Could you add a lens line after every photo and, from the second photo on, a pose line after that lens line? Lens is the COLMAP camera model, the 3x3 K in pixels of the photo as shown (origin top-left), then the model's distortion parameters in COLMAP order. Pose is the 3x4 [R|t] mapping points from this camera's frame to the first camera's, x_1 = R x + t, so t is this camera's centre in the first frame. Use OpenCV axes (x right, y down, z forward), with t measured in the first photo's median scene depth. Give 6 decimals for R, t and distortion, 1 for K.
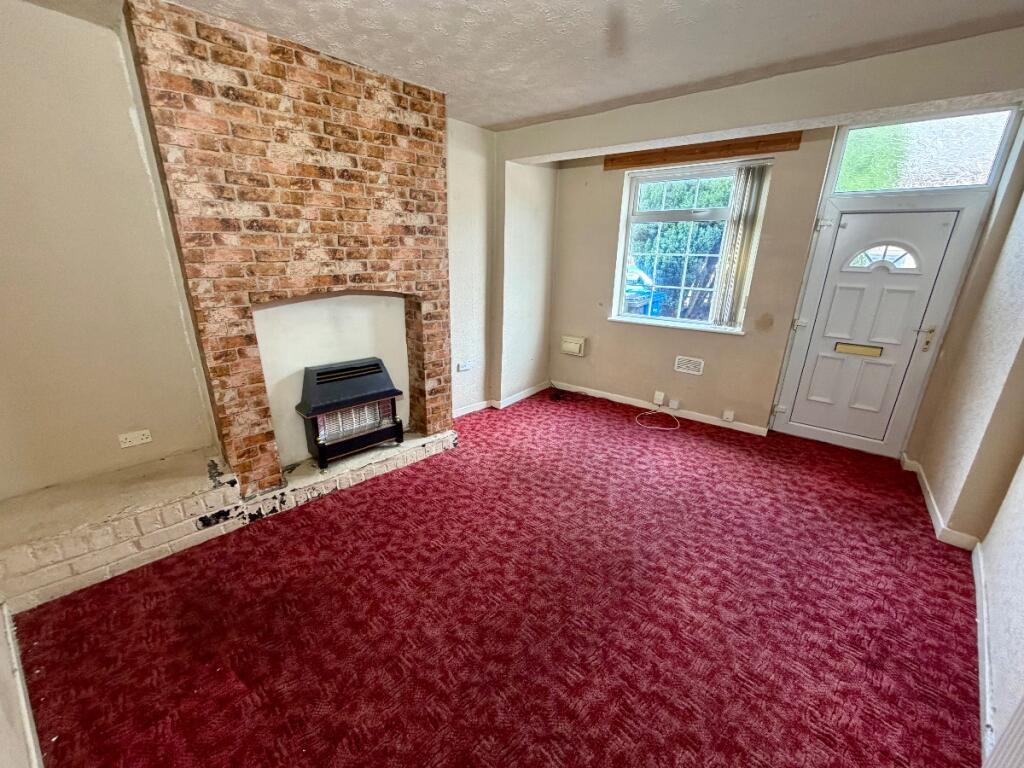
lens RADIAL K [[410.4, 0, 511.7], [0, 410.4, 377.4], [0, 0, 1]] dist [0.012716, 0.000166]
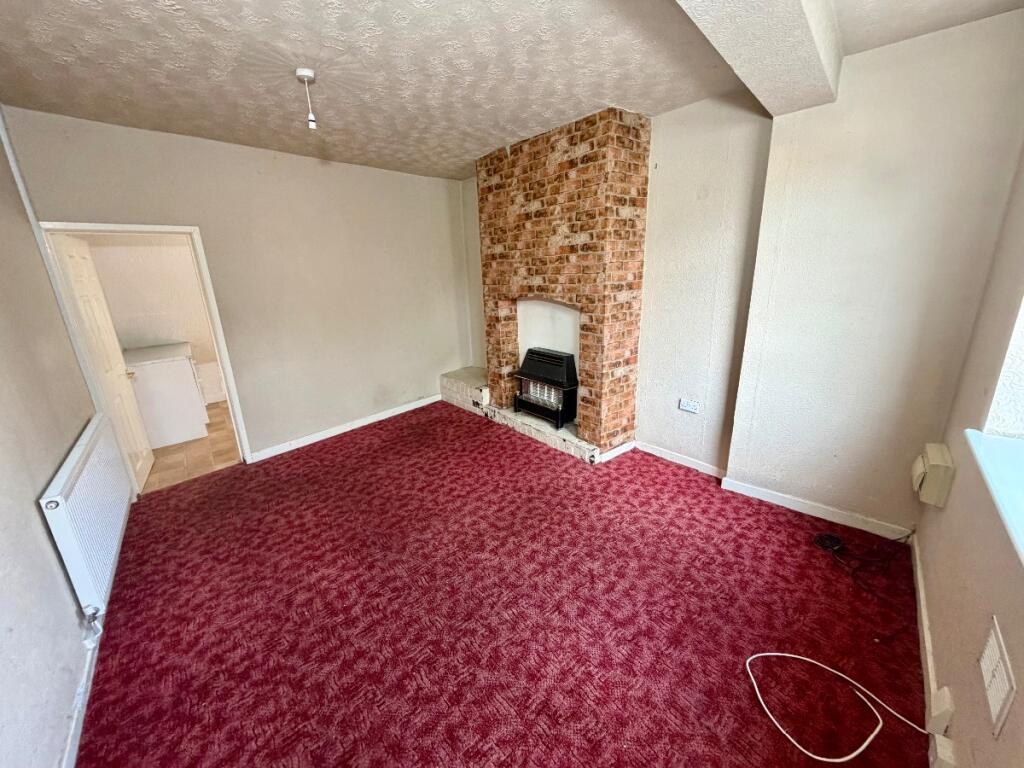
lens RADIAL K [[404.7, 0, 512.0], [0, 404.7, 384.0], [0, 0, 1]] dist [0.001181, -0.000072]
pose [[-0.075597, 0.258153, -0.963142, 0.979735], [-0.268687, 0.924905, 0.268993, -0.279373], [0.960256, 0.279119, -0.000558, 0.982072]]
